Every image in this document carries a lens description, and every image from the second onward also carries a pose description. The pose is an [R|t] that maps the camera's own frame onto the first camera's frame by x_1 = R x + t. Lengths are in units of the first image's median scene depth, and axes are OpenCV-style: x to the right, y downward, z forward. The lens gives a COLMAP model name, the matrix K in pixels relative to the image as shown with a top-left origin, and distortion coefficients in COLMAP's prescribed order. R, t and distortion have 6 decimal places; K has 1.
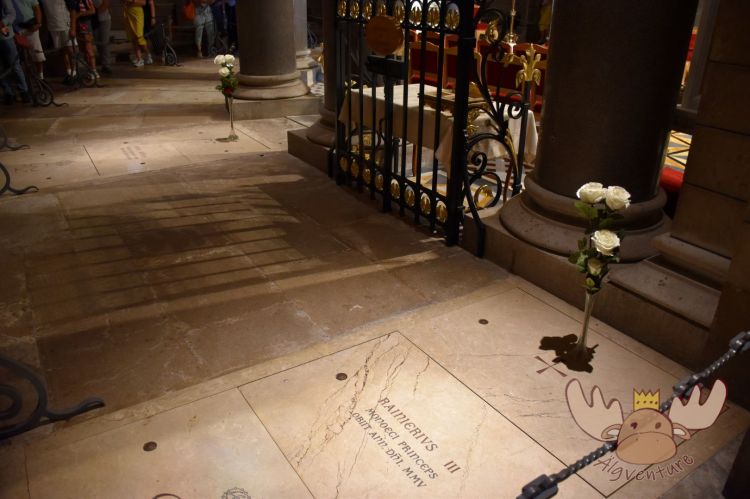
lens RADIAL K [[583.4, 0, 375.0], [0, 583.4, 249.5], [0, 0, 1]] dist [-0.086202, 0.008794]
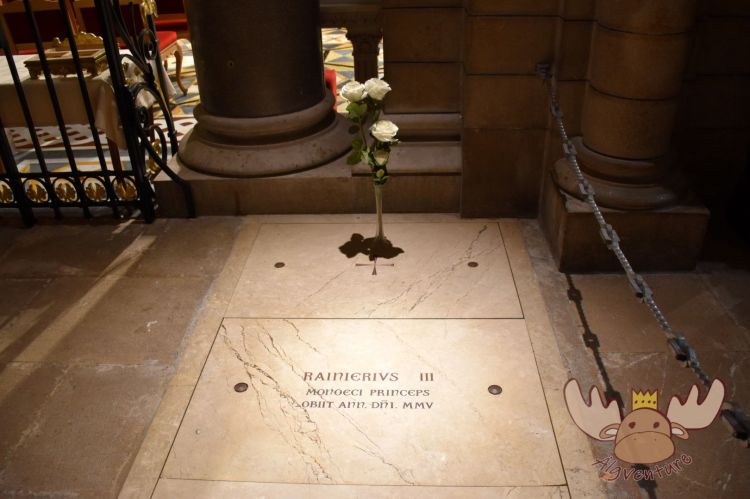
lens RADIAL K [[607.5, 0, 375.0], [0, 607.5, 249.5], [0, 0, 1]] dist [-0.118112, 0.010440]
pose [[0.591257, -0.442292, 0.674383, -0.384747], [0.379770, 0.890380, 0.250994, -0.088286], [-0.711470, 0.107709, 0.694413, 0.216131]]
